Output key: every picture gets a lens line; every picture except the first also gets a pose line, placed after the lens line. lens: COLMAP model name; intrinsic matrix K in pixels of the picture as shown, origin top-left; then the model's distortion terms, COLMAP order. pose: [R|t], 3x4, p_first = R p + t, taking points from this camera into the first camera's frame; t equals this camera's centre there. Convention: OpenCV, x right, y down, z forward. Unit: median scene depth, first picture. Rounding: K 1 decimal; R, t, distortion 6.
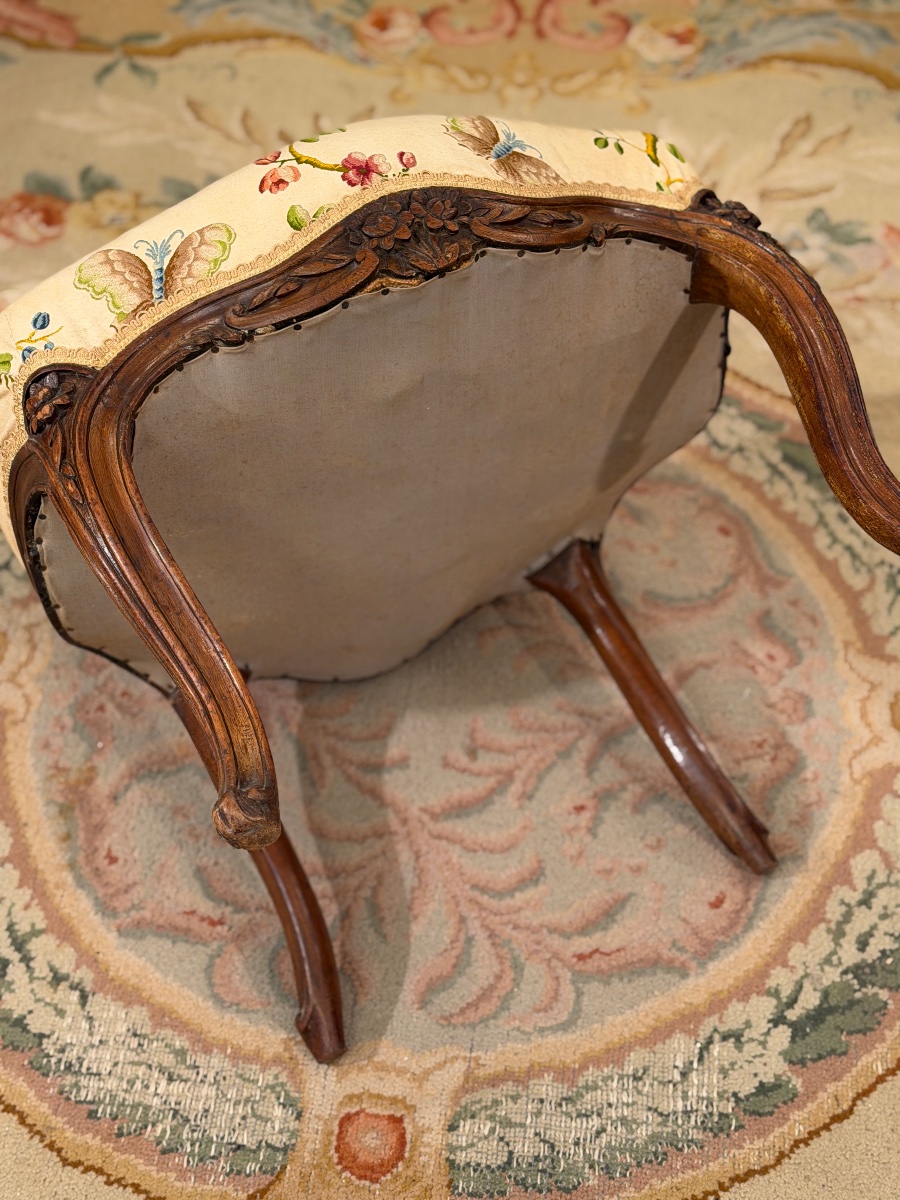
lens RADIAL K [[1871.5, 0, 439.4], [0, 1871.5, 600.1], [0, 0, 1]] dist [0.126832, -0.030976]
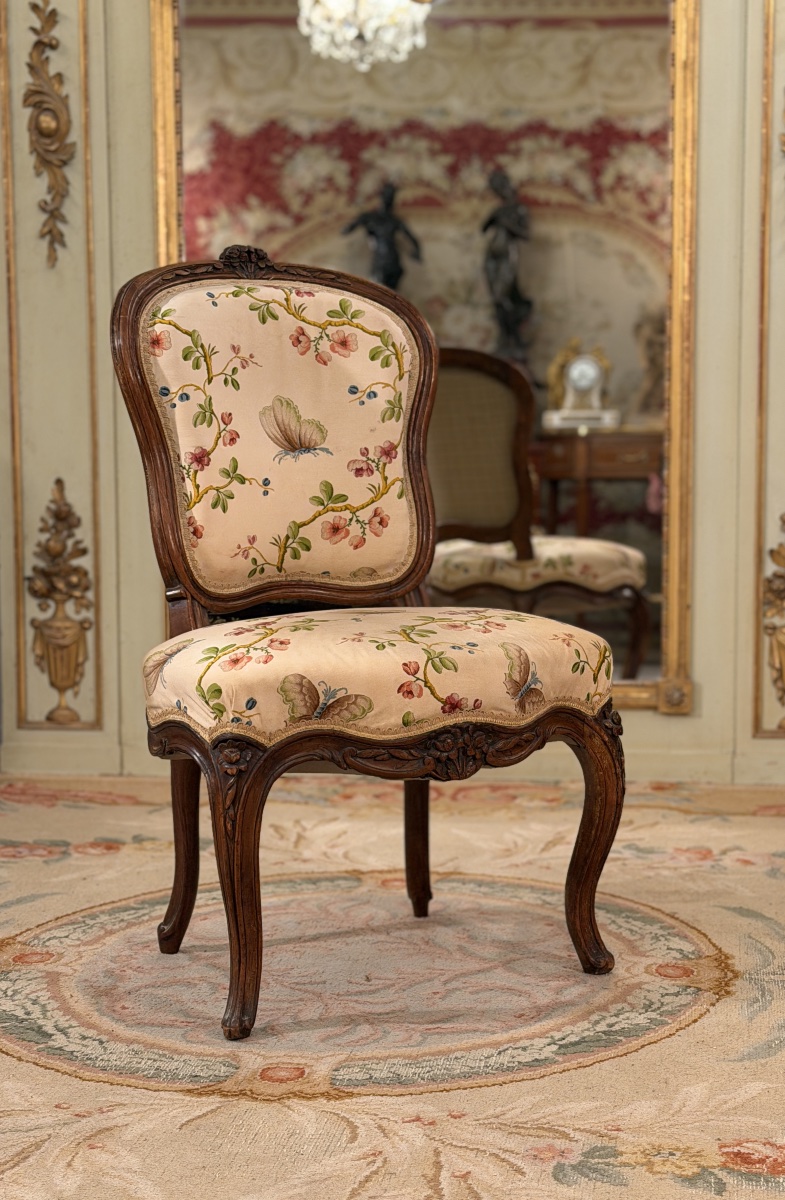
lens RADIAL K [[2130.4, 0, 498.3], [0, 2130.4, 663.2], [0, 0, 1]] dist [0.154054, -0.116770]
pose [[0.999971, 0.002270, 0.007313, 0.121803], [0.002930, 0.768889, -0.639376, 1.100291], [-0.007074, 0.639378, 0.768860, -0.547270]]
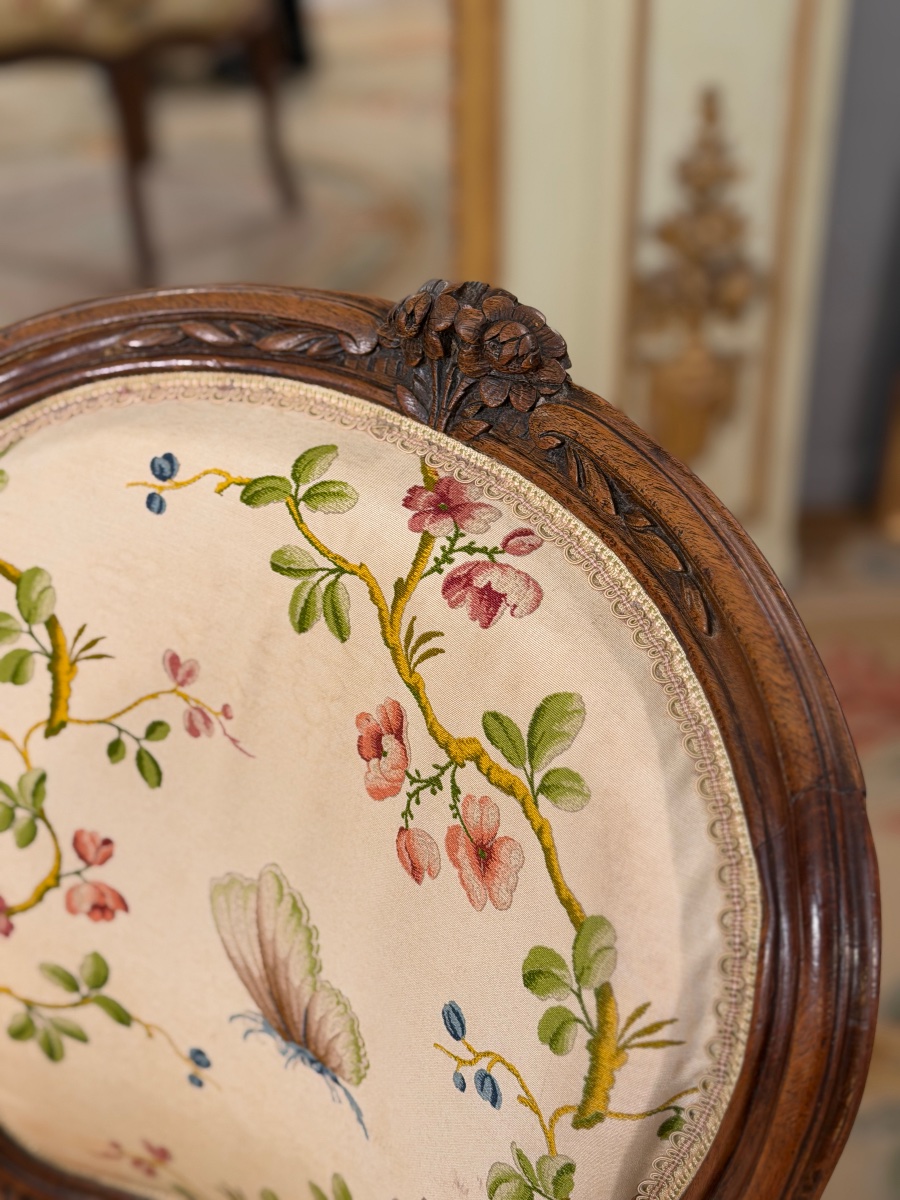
lens RADIAL K [[1892.9, 0, 450.0], [0, 1892.9, 600.0], [0, 0, 1]] dist [0.132413, -0.022275]
pose [[0.308534, 0.575489, -0.757376, 0.285835], [-0.705215, 0.672719, 0.223878, -0.570522], [0.638341, 0.465039, 0.613400, 0.523491]]
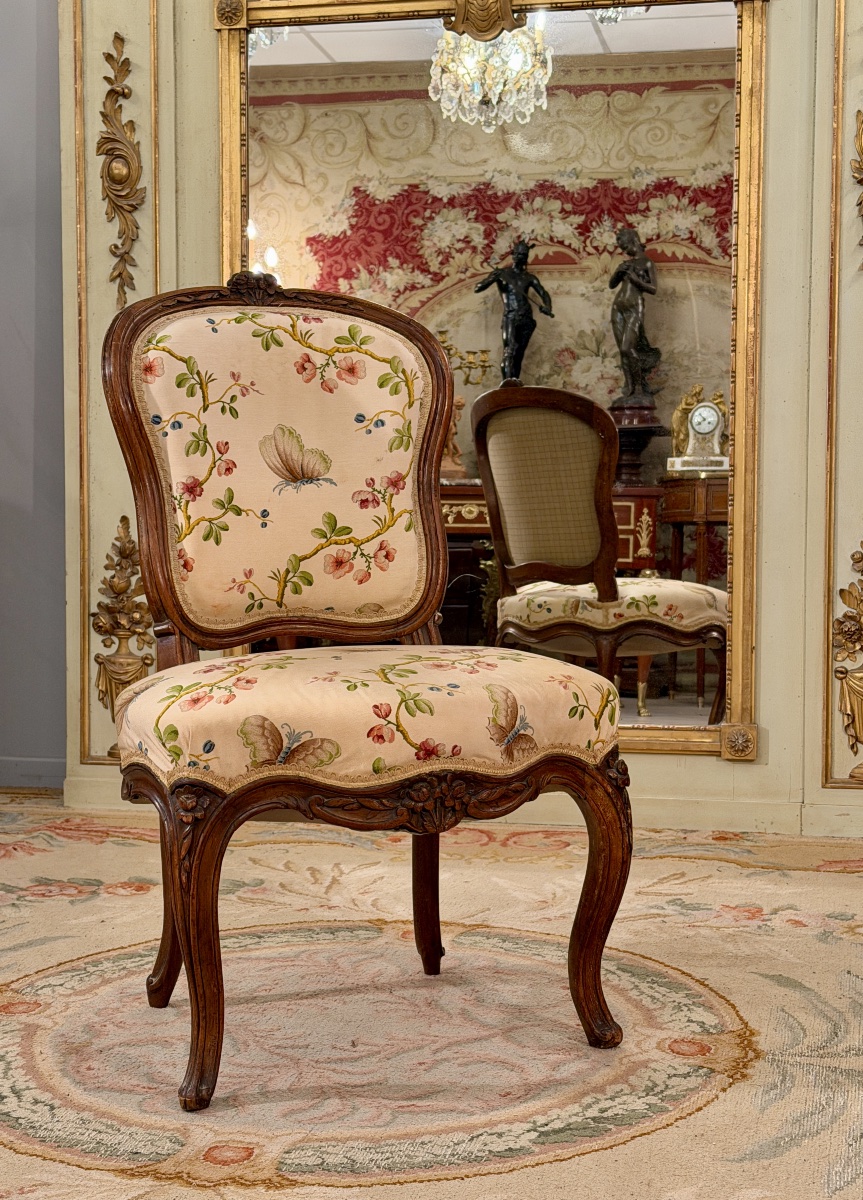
lens RADIAL K [[1984.4, 0, 411.9], [0, 1984.4, 602.7], [0, 0, 1]] dist [0.155759, -0.143852]
pose [[0.992540, 0.009424, -0.121556, 0.267198], [-0.089120, 0.736454, -0.670592, 0.934848], [0.083201, 0.676422, 0.731800, -0.357742]]
